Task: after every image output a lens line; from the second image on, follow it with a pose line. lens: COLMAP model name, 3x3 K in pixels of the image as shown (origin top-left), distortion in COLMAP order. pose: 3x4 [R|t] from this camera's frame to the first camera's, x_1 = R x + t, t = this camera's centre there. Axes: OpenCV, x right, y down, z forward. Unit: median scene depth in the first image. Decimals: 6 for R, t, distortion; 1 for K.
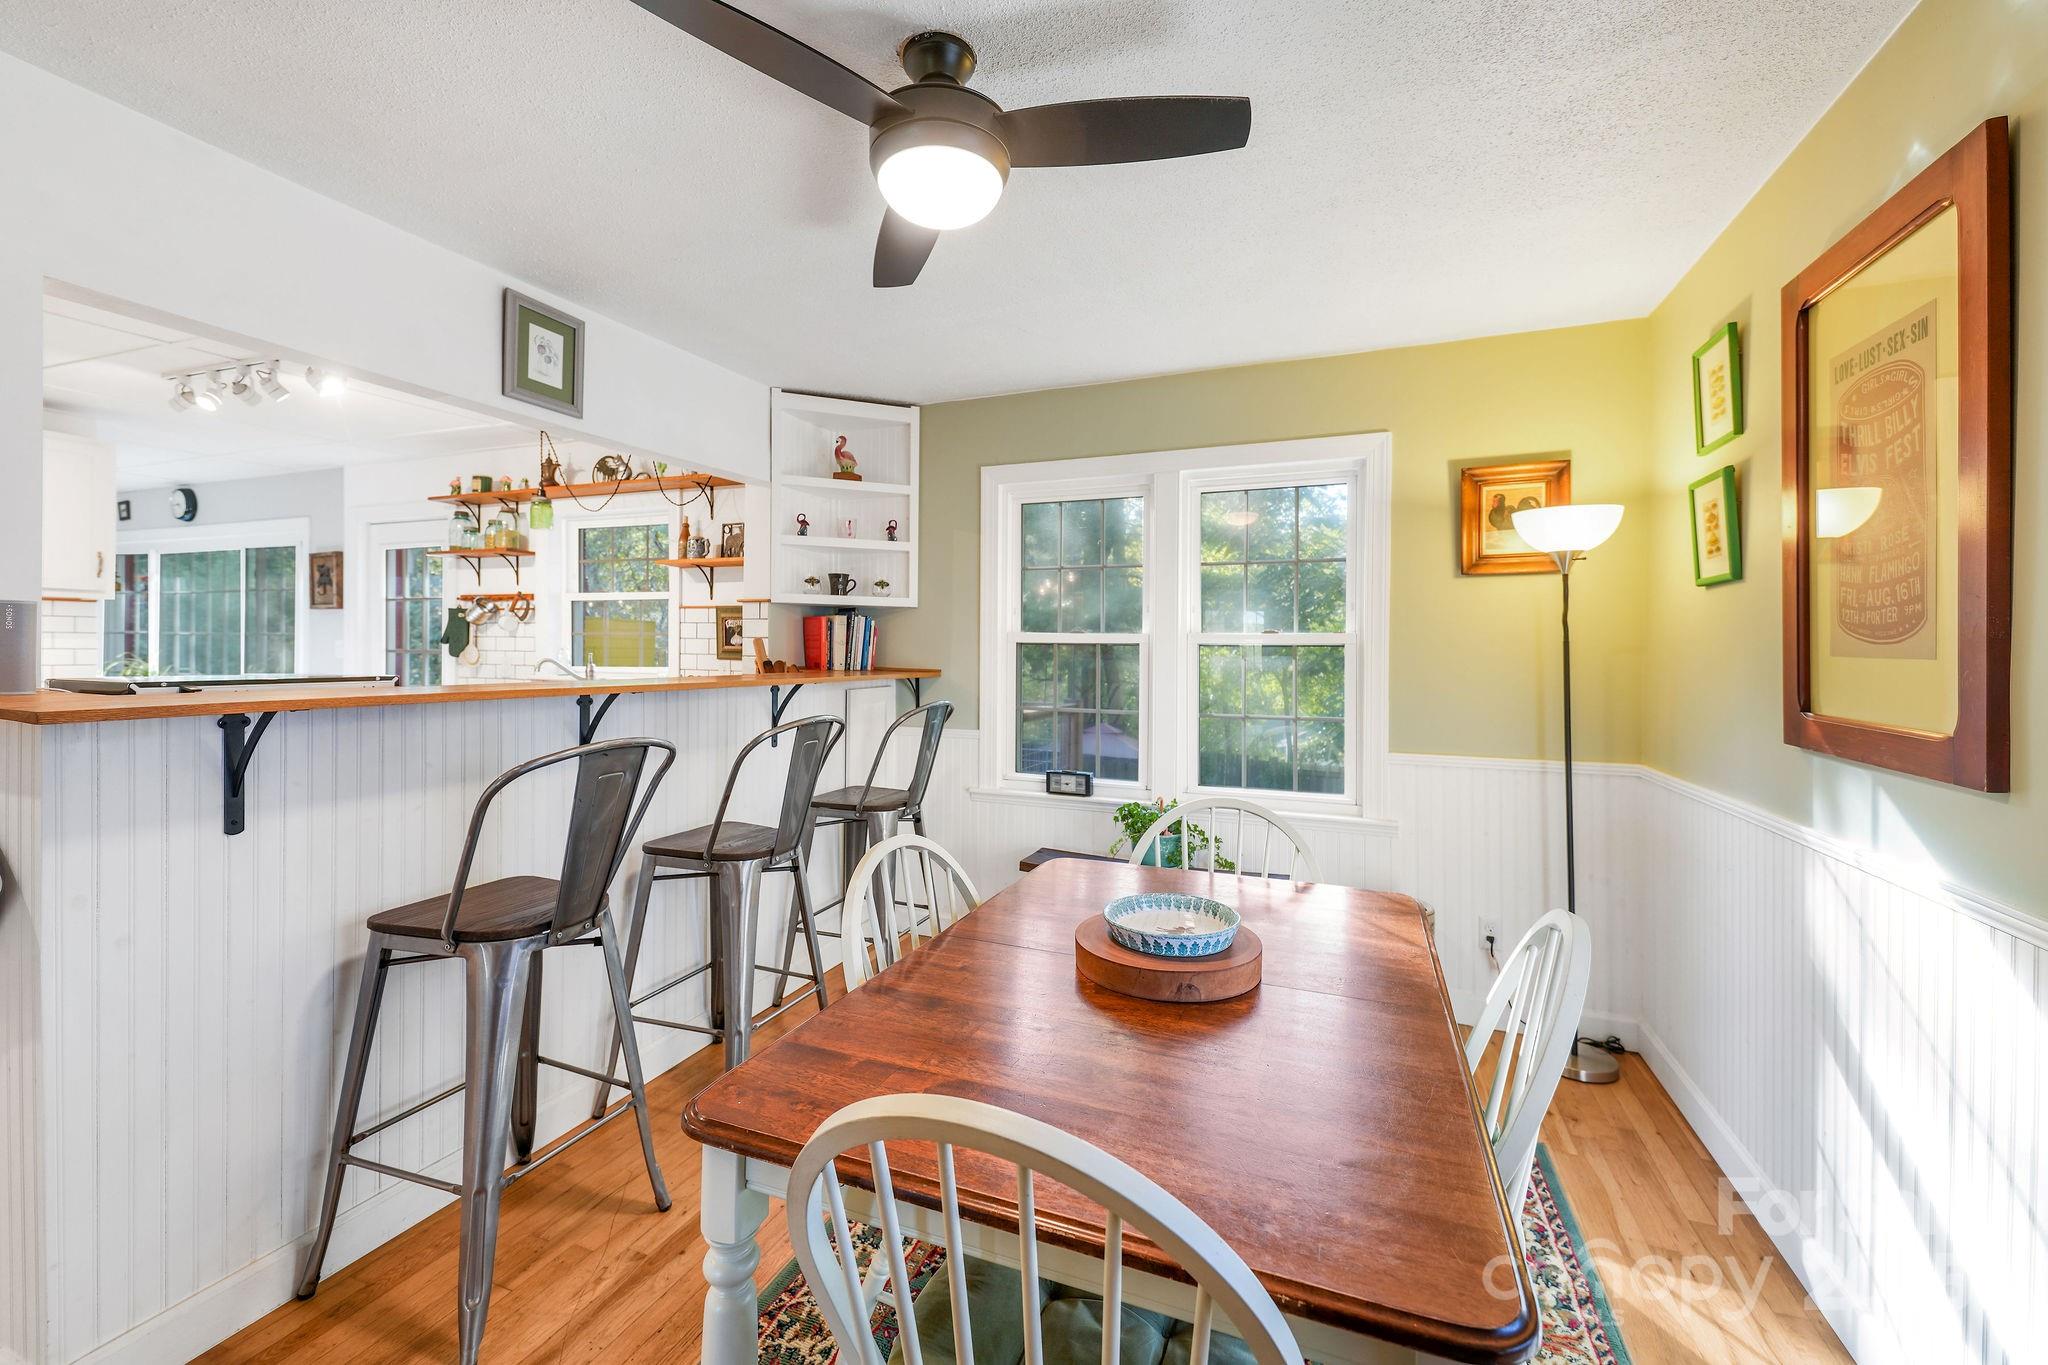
lens RADIAL K [[819.8, 0, 1029.2], [0, 819.8, 642.3], [0, 0, 1]] dist [0.002132, -0.000013]
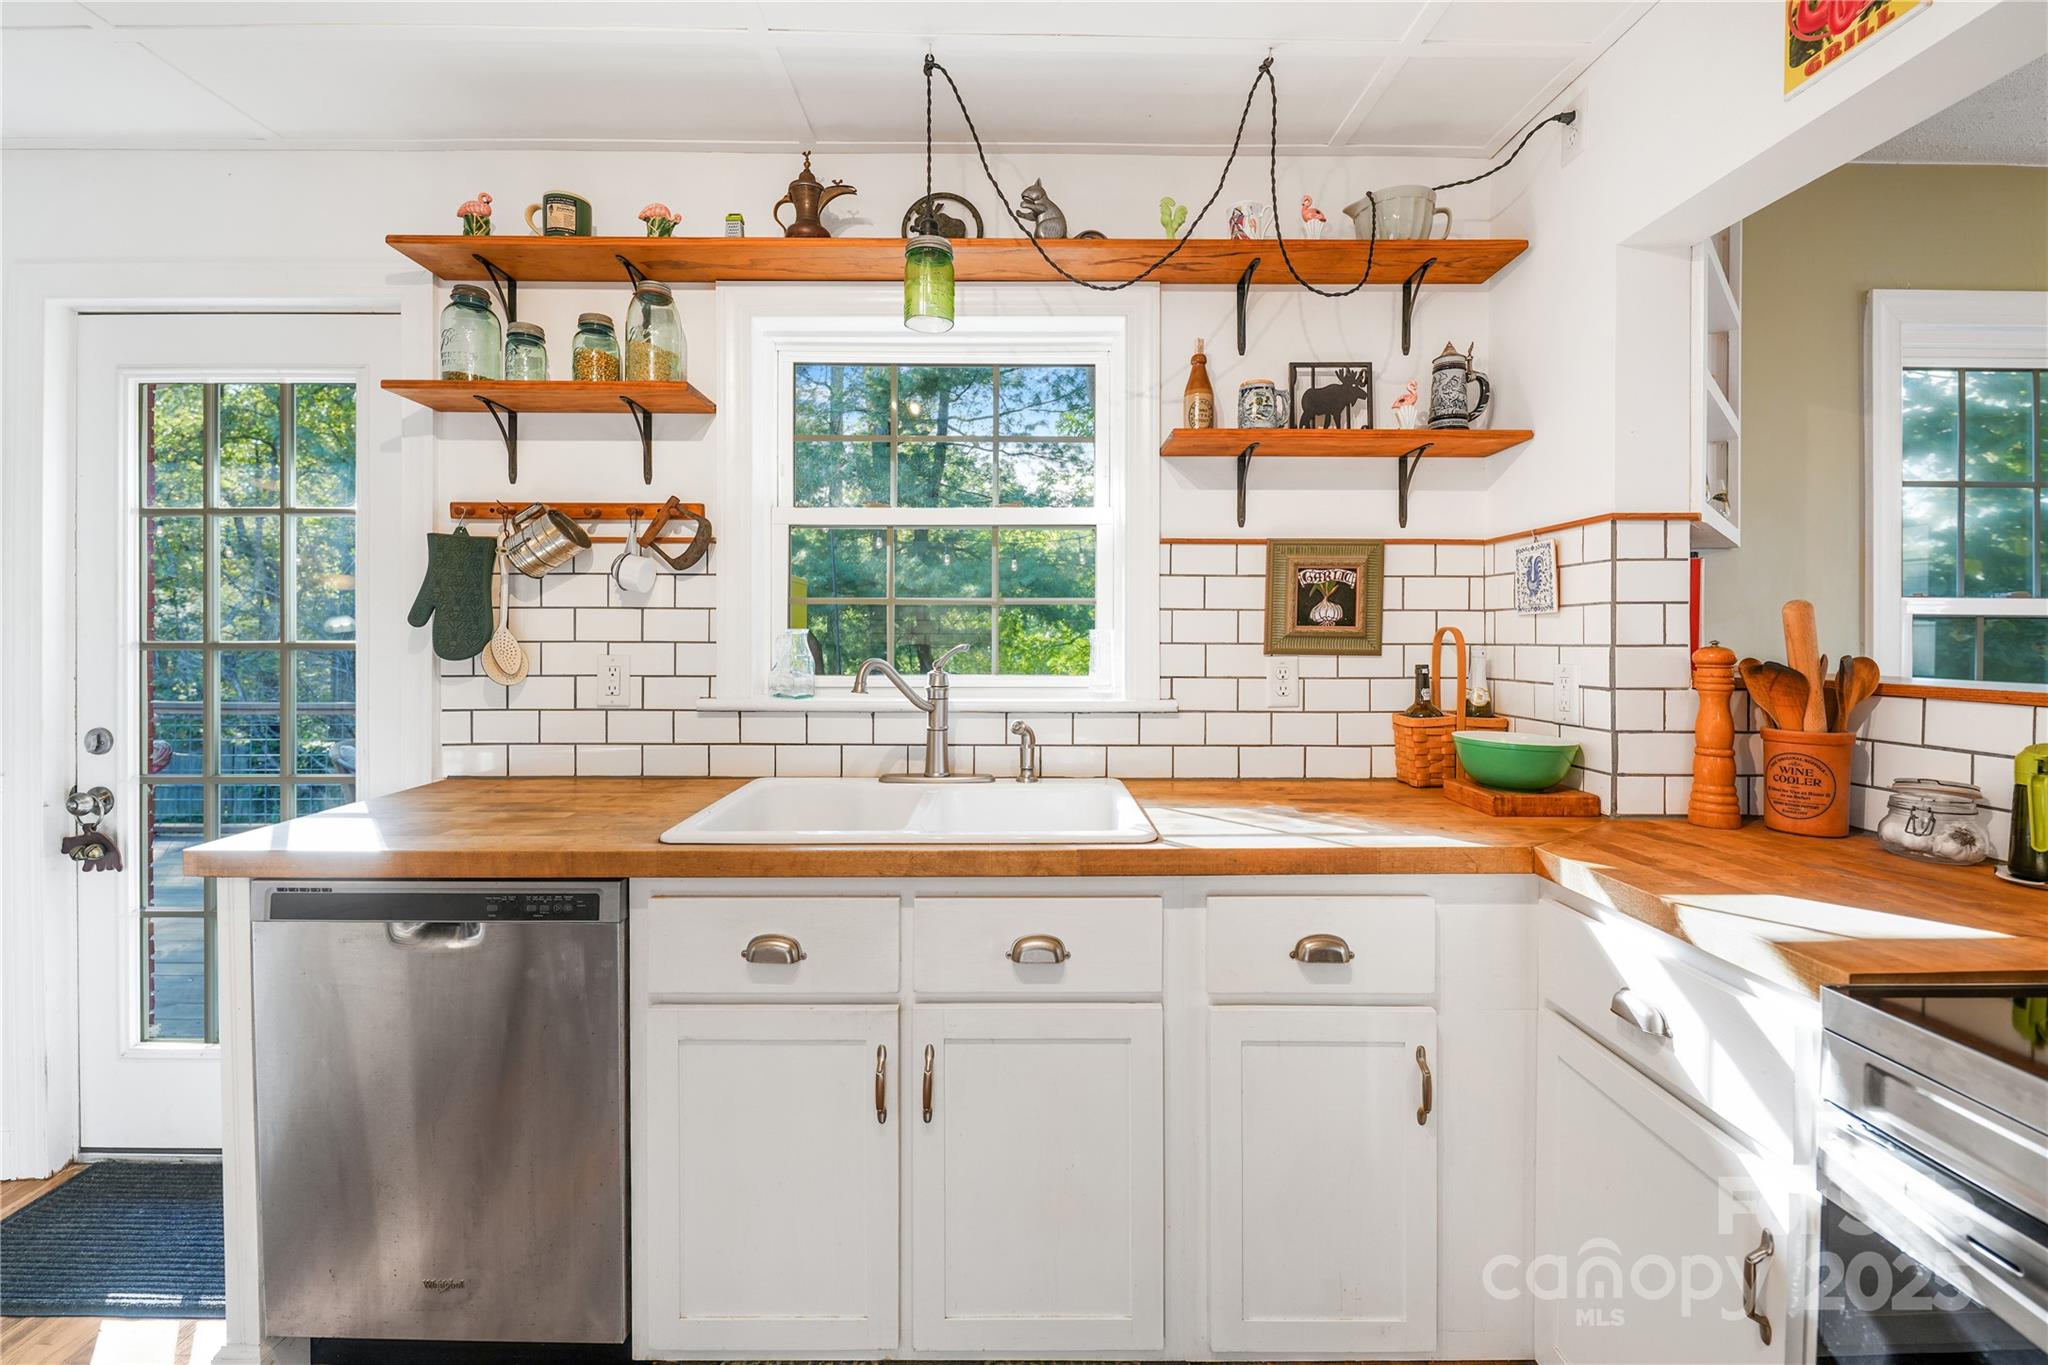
lens RADIAL K [[839.1, 0, 1026.9], [0, 839.1, 622.2], [0, 0, 1]] dist [0.020697, -0.011584]
pose [[0.928401, -0.003766, 0.371560, -0.775394], [0.006422, 0.999962, -0.005913, 0.005130], [-0.371524, 0.007875, 0.928390, 0.686848]]
